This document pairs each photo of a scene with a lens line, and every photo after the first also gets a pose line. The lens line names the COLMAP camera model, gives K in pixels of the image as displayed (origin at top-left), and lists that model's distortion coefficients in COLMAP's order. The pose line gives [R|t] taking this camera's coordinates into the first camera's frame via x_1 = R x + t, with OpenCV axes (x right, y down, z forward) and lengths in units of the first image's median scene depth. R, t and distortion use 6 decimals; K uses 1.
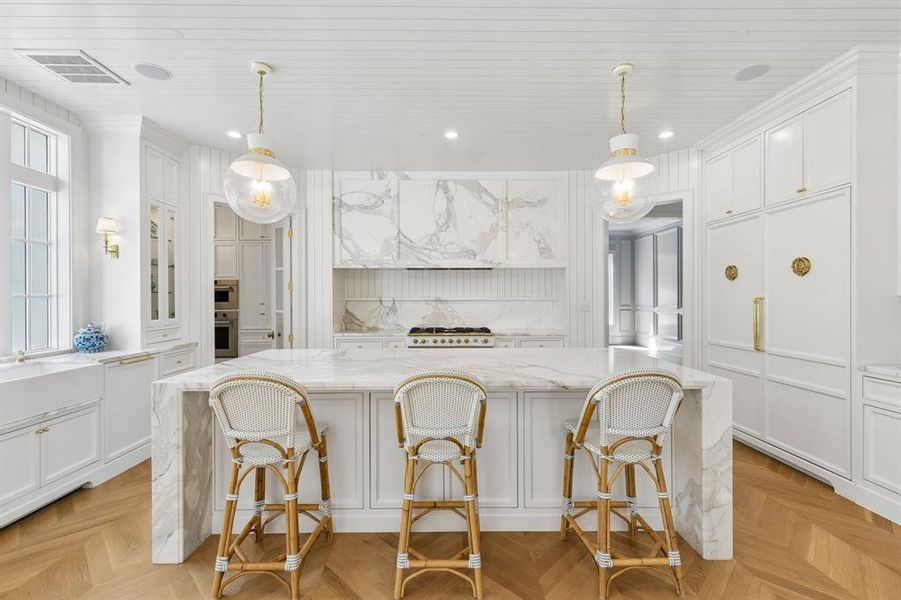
lens RADIAL K [[408.5, 0, 449.7], [0, 408.5, 298.8], [0, 0, 1]] dist [0.011533, -0.001463]
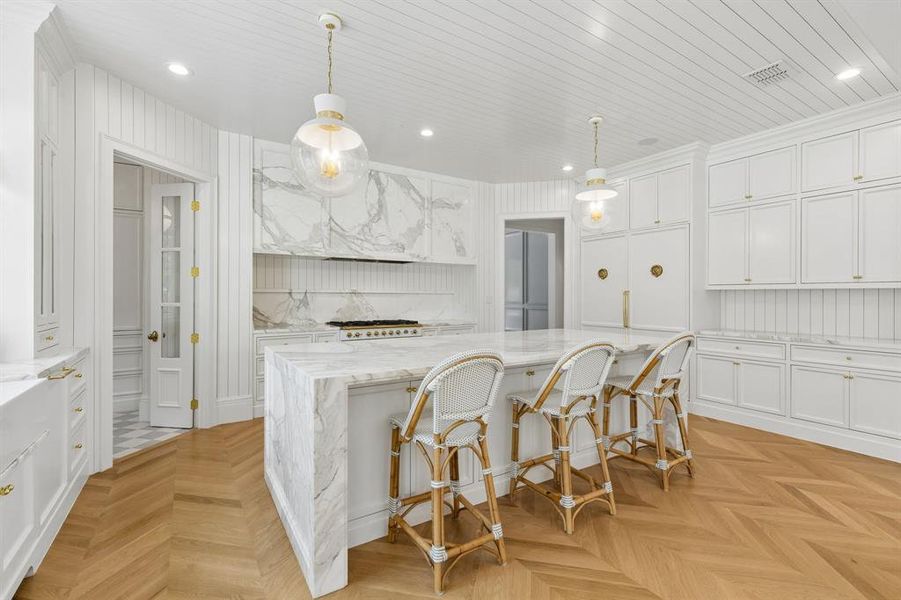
lens RADIAL K [[408.5, 0, 455.4], [0, 408.5, 296.0], [0, 0, 1]] dist [0.011533, -0.001463]
pose [[0.842317, 0.005749, 0.538951, -0.386597], [-0.003644, 0.999981, -0.004970, 0.016778], [-0.538970, 0.002223, 0.842322, 0.063711]]
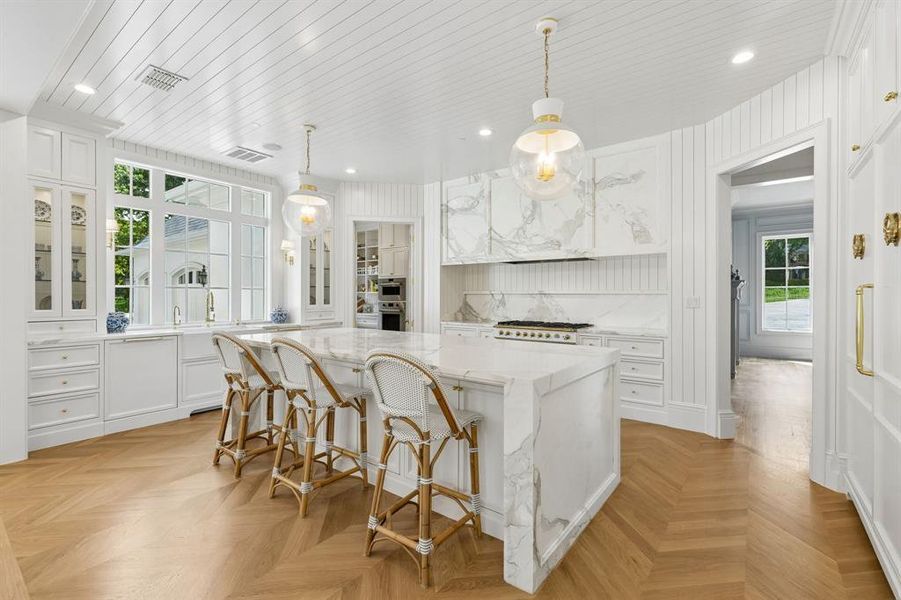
lens RADIAL K [[408.5, 0, 447.7], [0, 408.5, 298.7], [0, 0, 1]] dist [0.011533, -0.001463]
pose [[0.782028, 0.009808, -0.623166, 0.453411], [-0.007445, 0.999952, 0.006394, 0.011978], [0.623199, -0.000361, 0.782063, 0.101993]]
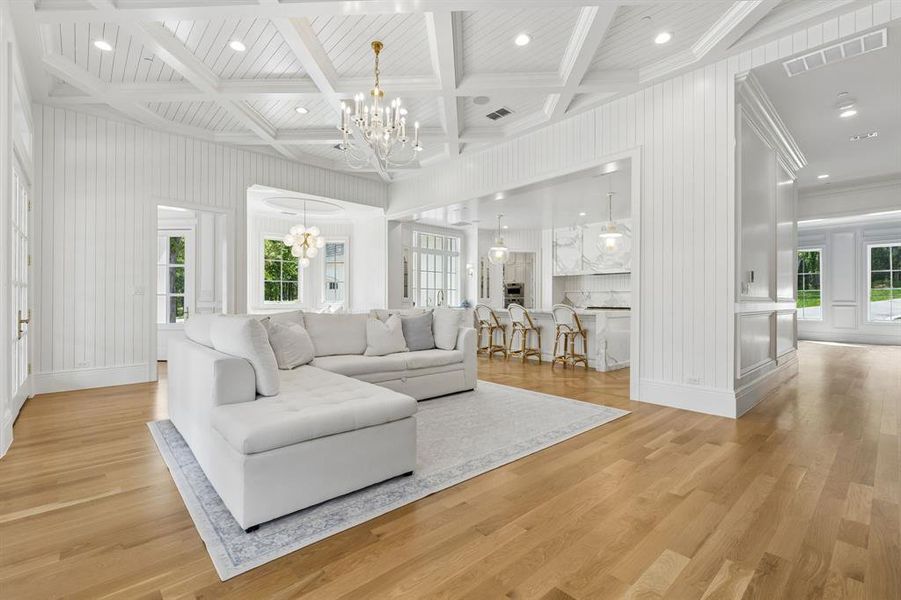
lens RADIAL K [[408.5, 0, 450.0], [0, 408.5, 298.4], [0, 0, 1]] dist [0.011533, -0.001463]
pose [[0.664890, 0.001729, -0.746939, 0.907802], [-0.008585, 0.999949, -0.005326, 0.052689], [0.746892, 0.009954, 0.664871, -0.755344]]
